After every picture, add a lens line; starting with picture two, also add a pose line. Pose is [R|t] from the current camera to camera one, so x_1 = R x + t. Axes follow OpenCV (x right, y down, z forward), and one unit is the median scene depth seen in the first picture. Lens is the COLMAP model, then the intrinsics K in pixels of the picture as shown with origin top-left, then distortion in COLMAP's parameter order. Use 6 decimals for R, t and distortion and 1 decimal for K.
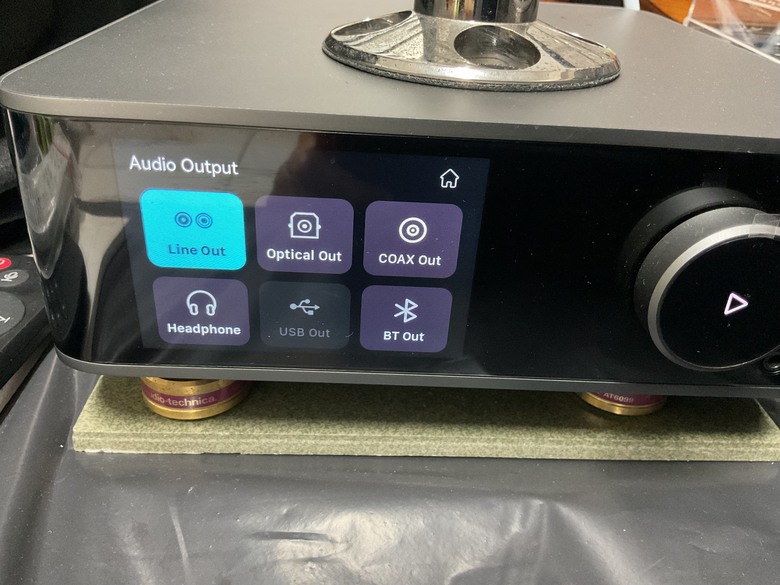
lens RADIAL K [[676.3, 0, 387.5], [0, 676.3, 293.7], [0, 0, 1]] dist [0.074647, -0.188207]
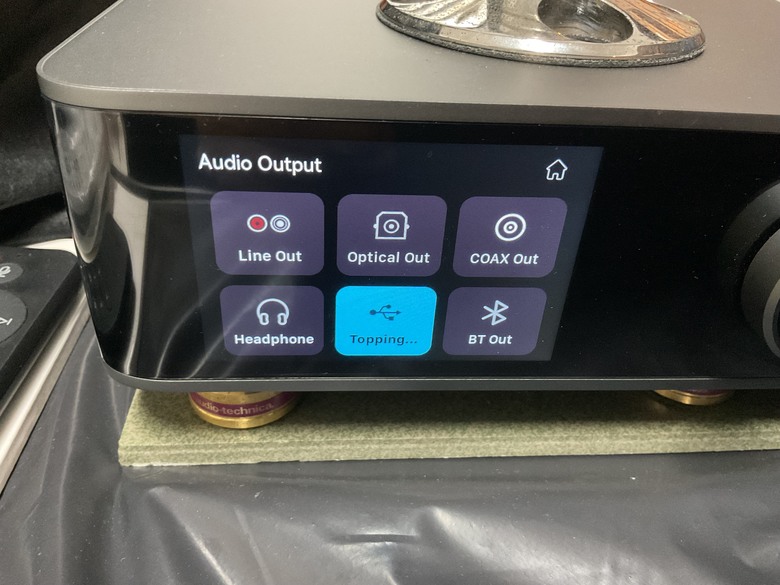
lens RADIAL K [[676.3, 0, 382.7], [0, 676.3, 292.9], [0, 0, 1]] dist [0.074647, -0.188207]
pose [[0.999087, -0.026809, 0.033261, -0.139136], [0.024712, 0.997776, 0.061913, -0.056633], [-0.034847, -0.061035, 0.997527, 0.083614]]
